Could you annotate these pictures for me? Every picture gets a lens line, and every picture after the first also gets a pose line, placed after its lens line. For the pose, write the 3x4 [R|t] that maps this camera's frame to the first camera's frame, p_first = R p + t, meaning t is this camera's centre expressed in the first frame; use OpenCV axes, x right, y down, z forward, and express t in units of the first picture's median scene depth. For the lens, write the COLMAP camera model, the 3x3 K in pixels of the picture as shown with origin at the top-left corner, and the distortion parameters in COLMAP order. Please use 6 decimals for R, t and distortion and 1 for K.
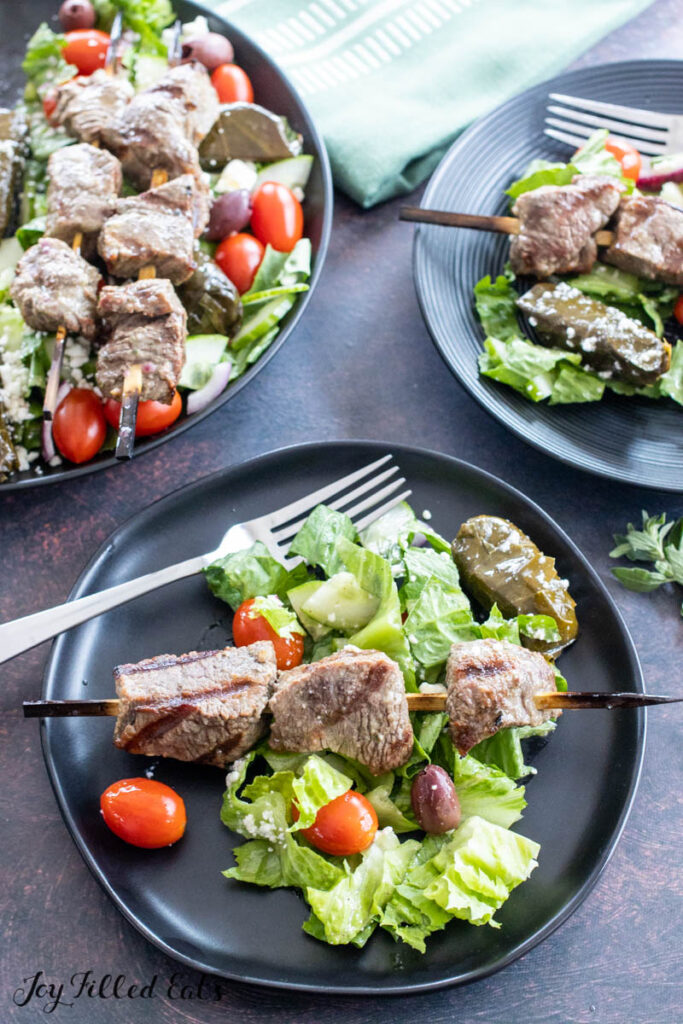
lens RADIAL K [[1956.1, 0, 341.5], [0, 1956.1, 512.0], [0, 0, 1]] dist [0.034203, 0.010041]
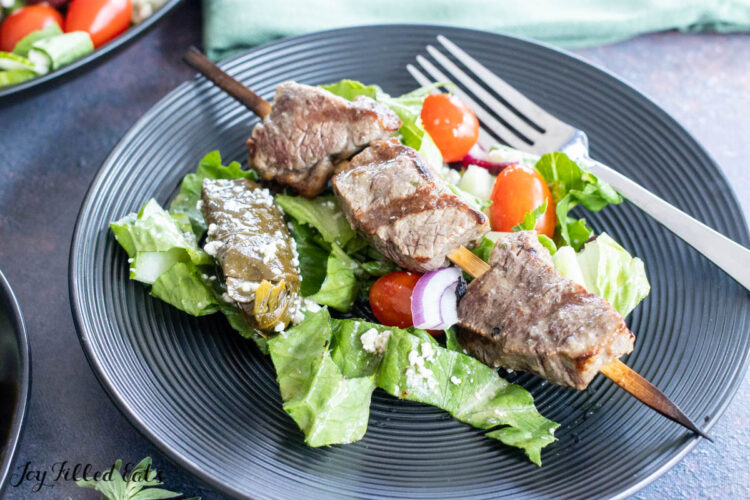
lens RADIAL K [[1432.7, 0, 375.0], [0, 1432.7, 250.0], [0, 0, 1]] dist [0.034203, 0.010041]
pose [[0.797280, 0.441672, -0.411425, 0.410195], [-0.519647, 0.849020, -0.095559, -0.061042], [0.307102, 0.289983, 0.906421, 0.473123]]
